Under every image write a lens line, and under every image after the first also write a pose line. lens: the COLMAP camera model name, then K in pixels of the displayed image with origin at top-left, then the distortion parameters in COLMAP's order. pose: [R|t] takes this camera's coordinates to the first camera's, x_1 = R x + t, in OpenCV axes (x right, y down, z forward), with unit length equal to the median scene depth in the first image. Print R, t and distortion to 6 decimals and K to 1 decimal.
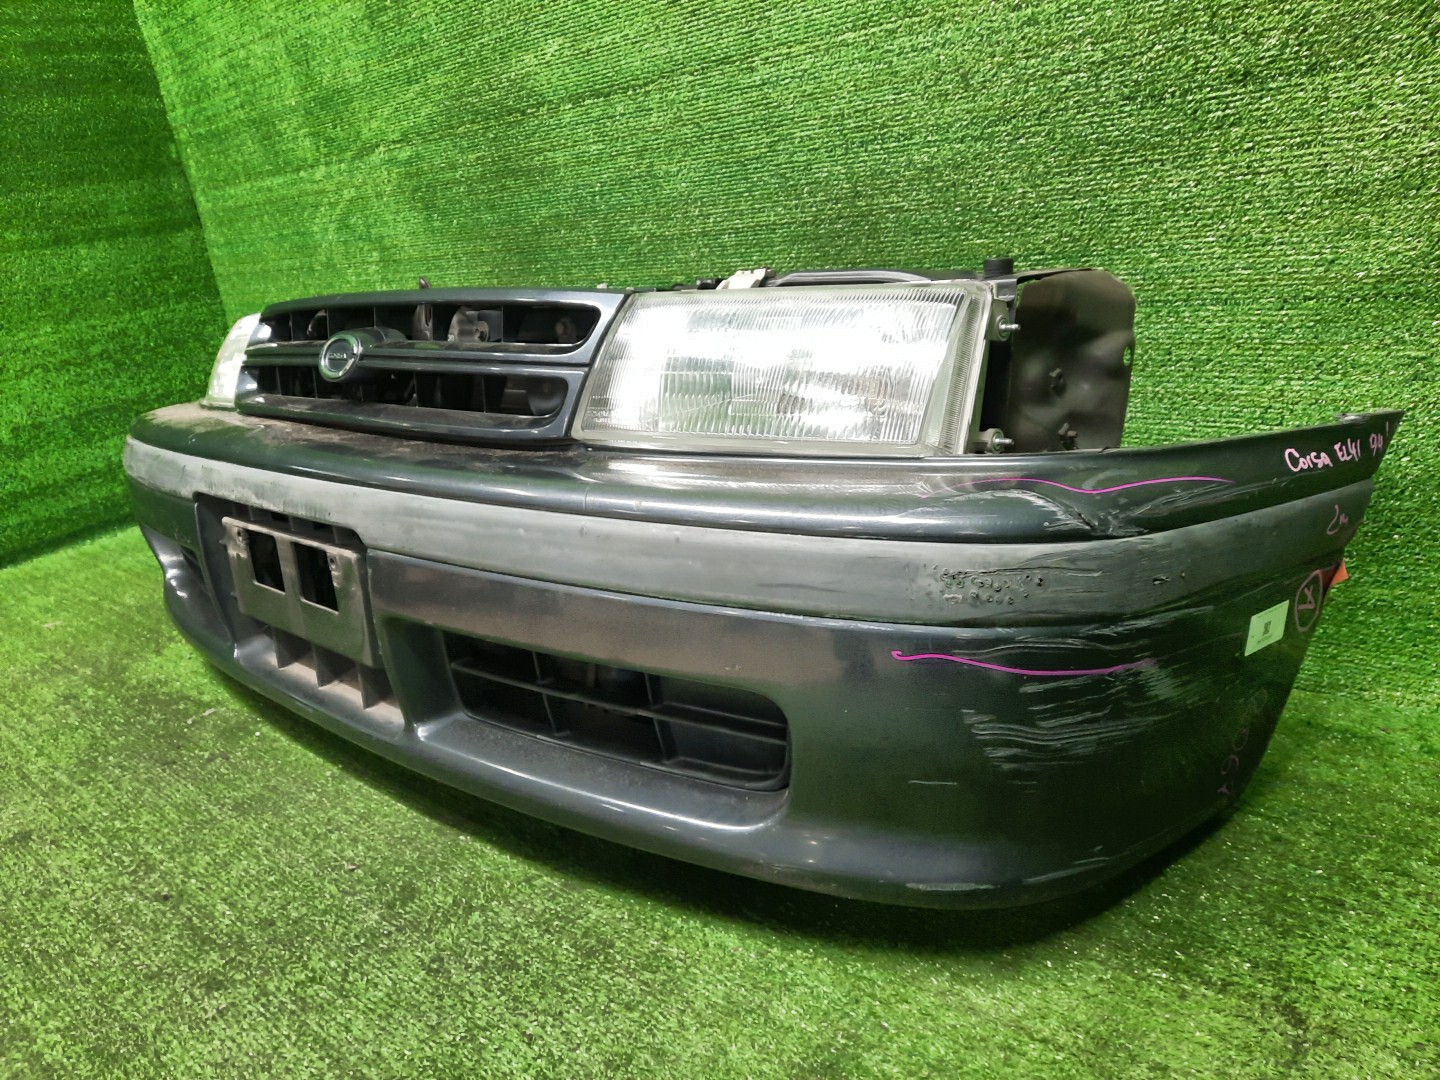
lens RADIAL K [[1122.2, 0, 719.4], [0, 1122.2, 585.7], [0, 0, 1]] dist [-0.000738, -0.009377]
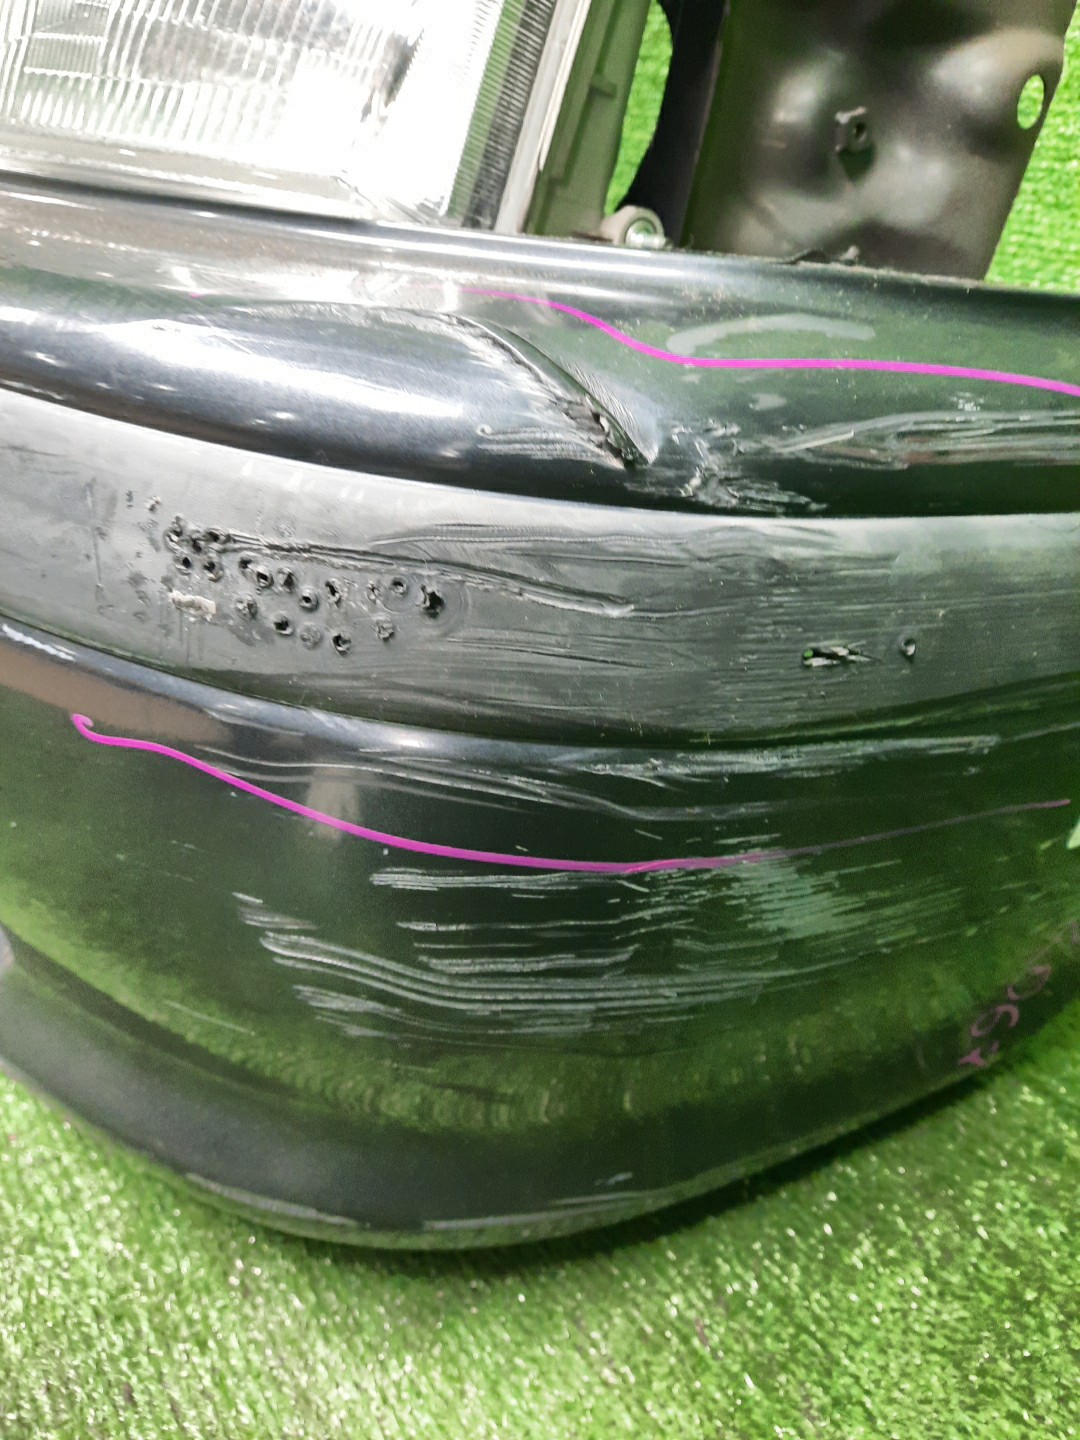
lens RADIAL K [[1122.2, 0, 537.8], [0, 1122.2, 807.6], [0, 0, 1]] dist [-0.000738, -0.009377]
pose [[0.978090, 0.193632, -0.076463, 0.339945], [-0.166395, 0.947851, 0.271828, -0.040447], [0.125110, -0.253149, 0.959303, 0.638568]]
